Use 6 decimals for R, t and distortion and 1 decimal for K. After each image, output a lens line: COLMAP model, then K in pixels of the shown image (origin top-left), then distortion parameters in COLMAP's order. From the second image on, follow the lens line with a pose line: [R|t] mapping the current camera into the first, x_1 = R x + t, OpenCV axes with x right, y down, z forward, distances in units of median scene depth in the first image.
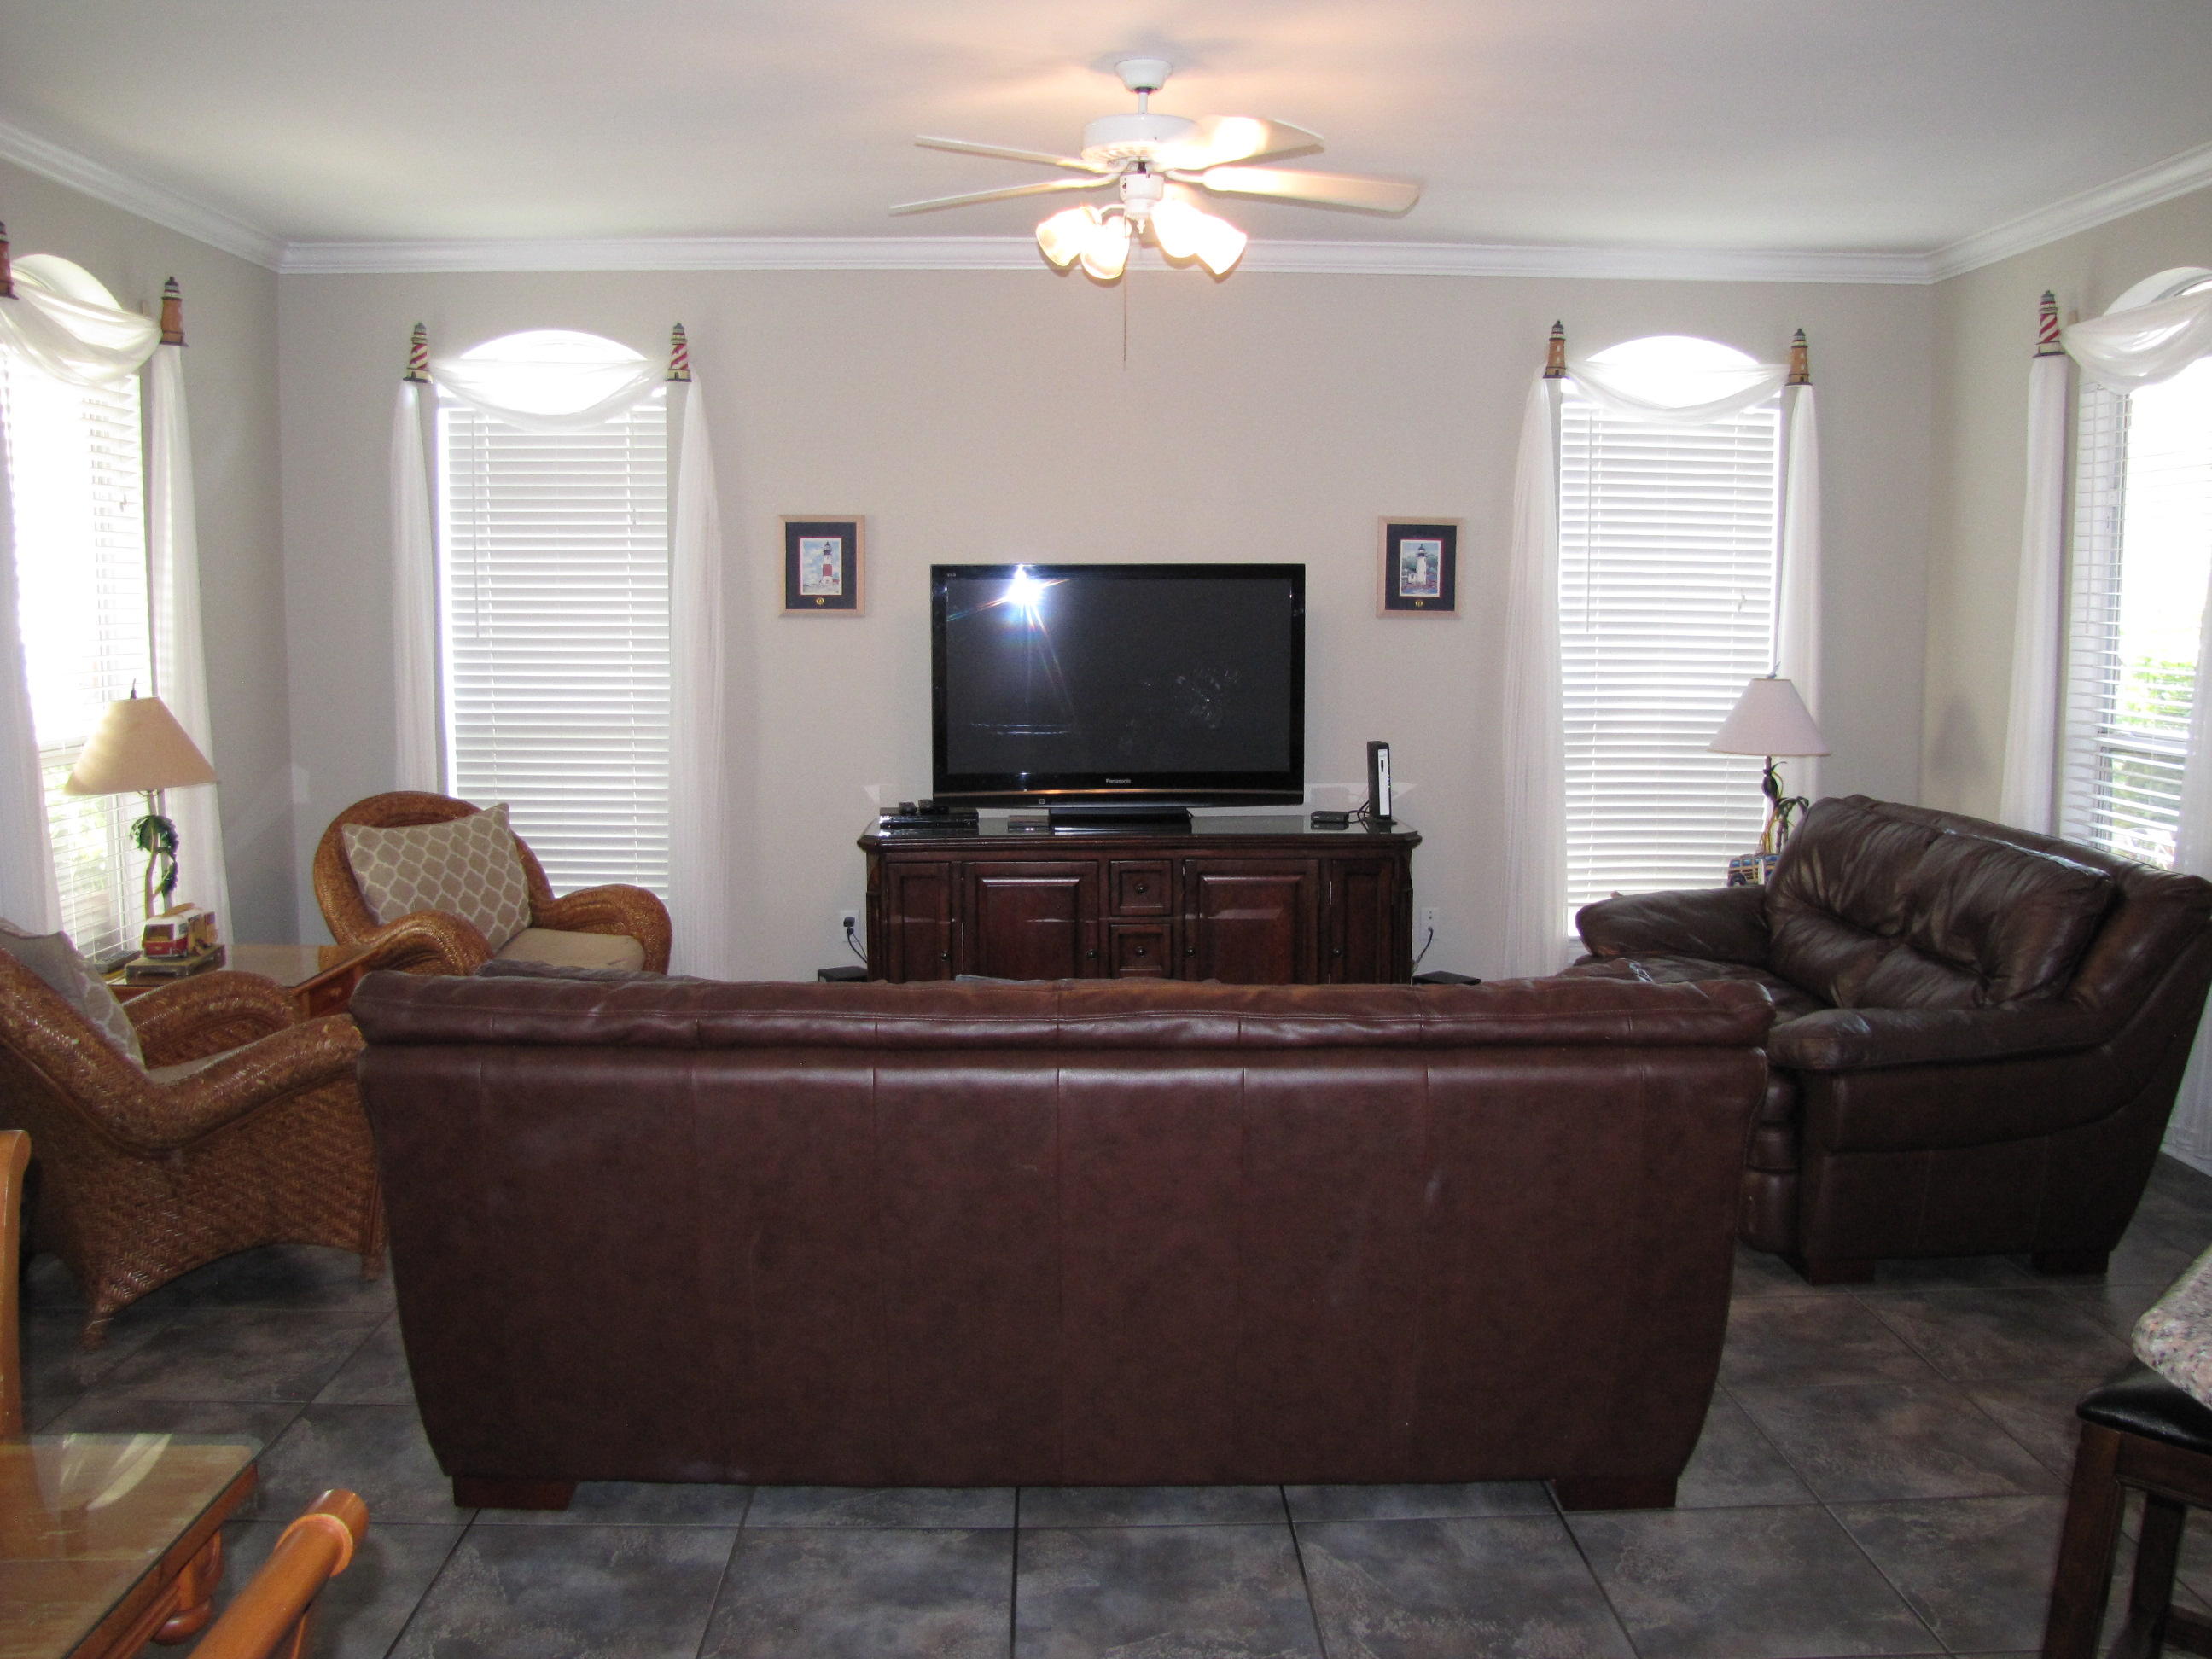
lens RADIAL K [[1833.6, 0, 1089.9], [0, 1833.6, 814.9], [0, 0, 1]] dist [-0.176509, 0.144551]
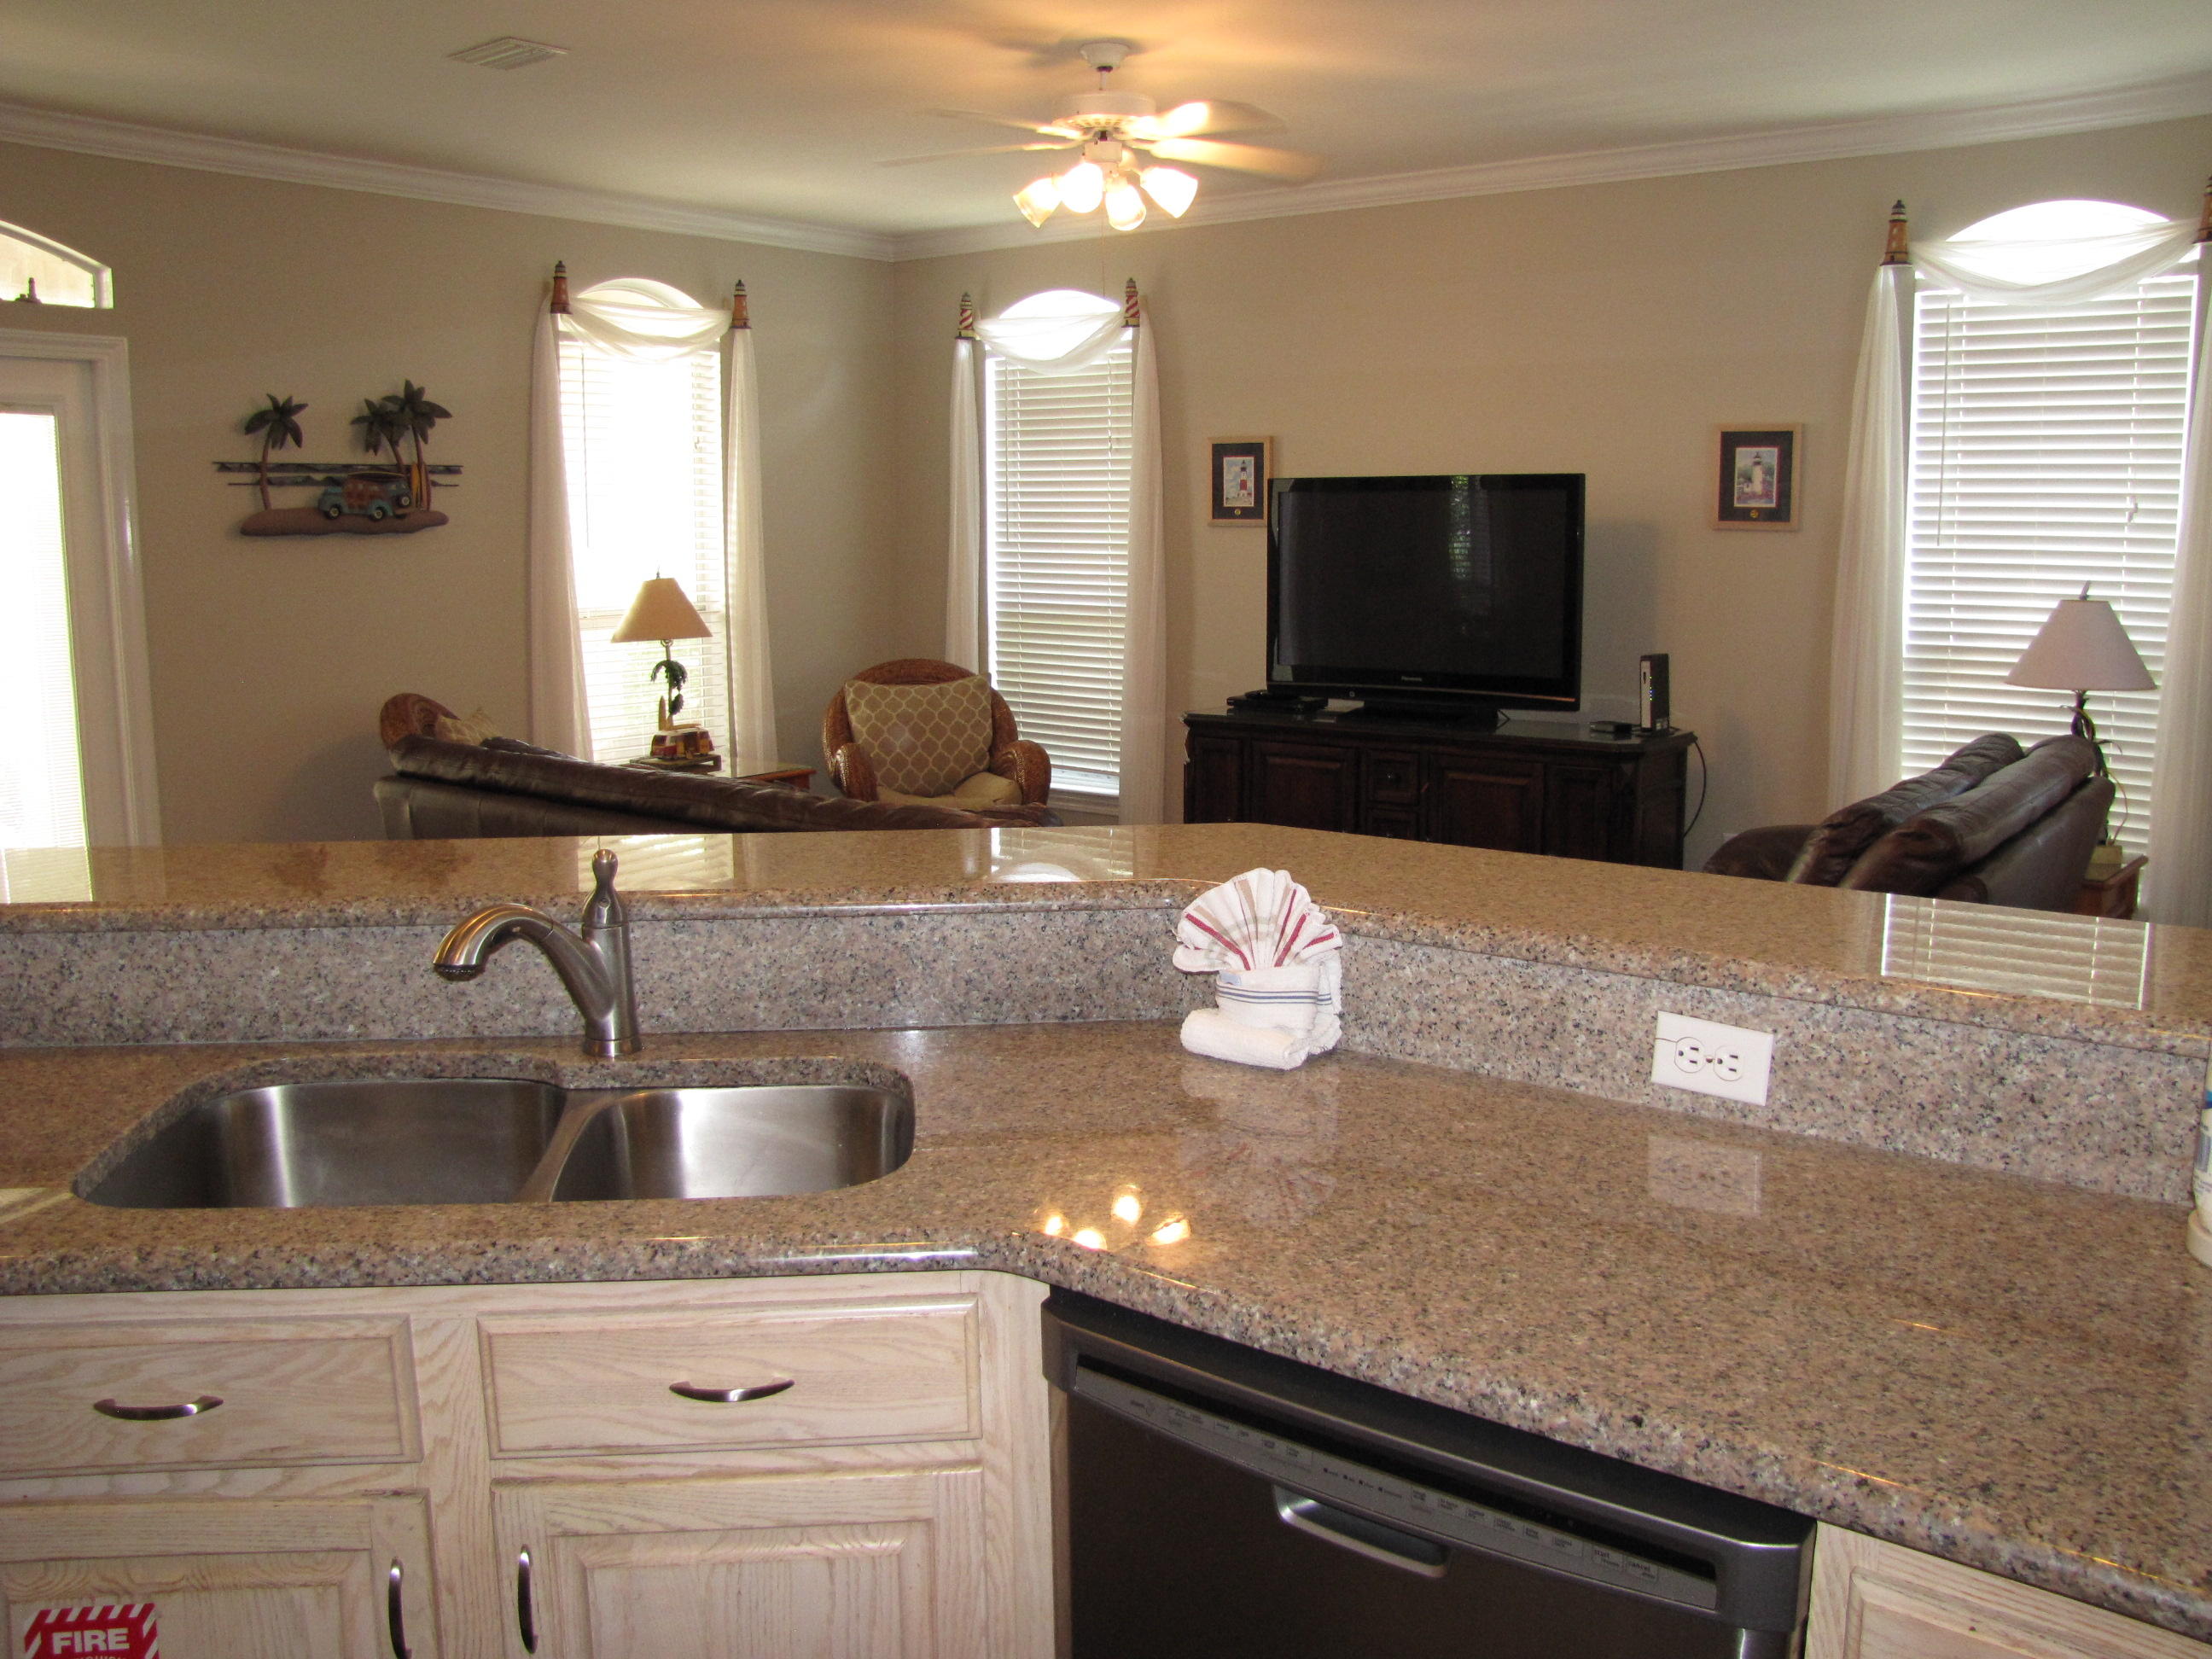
lens RADIAL K [[1833.6, 0, 1089.9], [0, 1833.6, 814.9], [0, 0, 1]] dist [-0.176509, 0.144551]
pose [[0.770927, 0.095541, -0.629717, 0.525051], [-0.068153, 0.995383, 0.067585, 0.001397], [0.633267, -0.009186, 0.773879, 0.050962]]
